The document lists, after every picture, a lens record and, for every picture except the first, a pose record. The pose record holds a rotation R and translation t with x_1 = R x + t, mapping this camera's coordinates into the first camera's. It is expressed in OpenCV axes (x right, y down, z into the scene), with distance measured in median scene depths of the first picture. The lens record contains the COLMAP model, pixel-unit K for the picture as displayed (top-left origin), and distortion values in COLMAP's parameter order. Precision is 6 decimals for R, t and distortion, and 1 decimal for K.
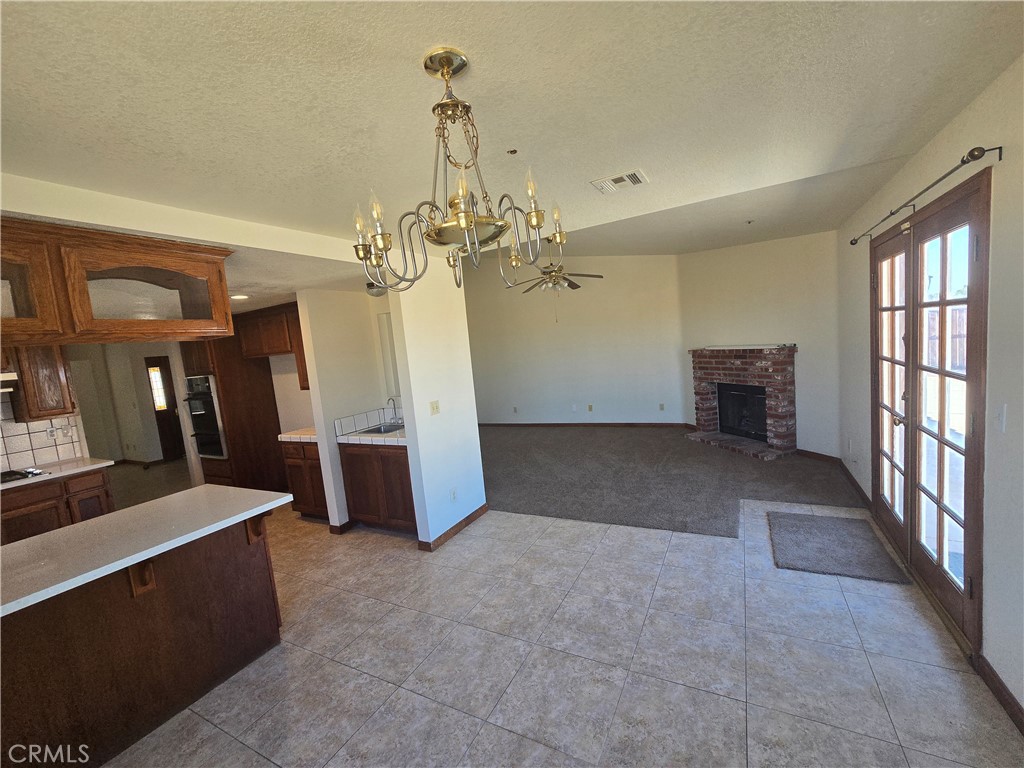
lens RADIAL K [[418.9, 0, 515.4], [0, 418.9, 384.7], [0, 0, 1]] dist [-0.003550, -0.001128]
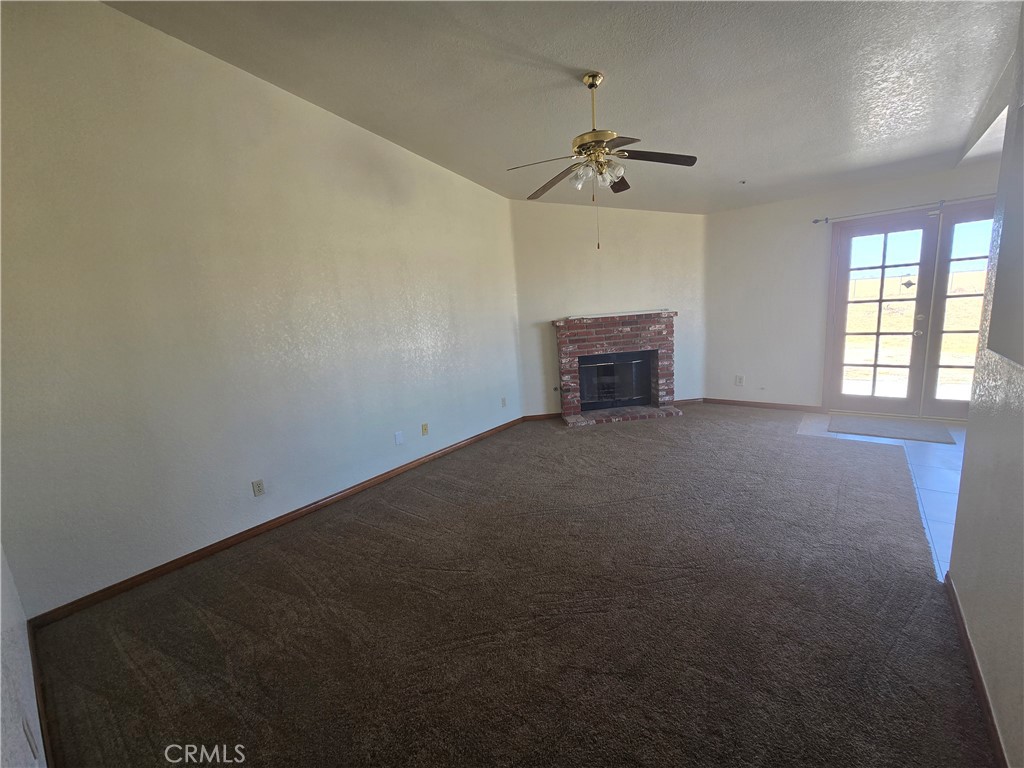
lens RADIAL K [[418.9, 0, 515.8], [0, 418.9, 385.9], [0, 0, 1]] dist [-0.003550, -0.001128]
pose [[0.184839, -0.100569, 0.977609, -0.487492], [0.152227, 0.985674, 0.072617, -0.033986], [-0.970907, 0.135397, 0.197501, 1.089508]]
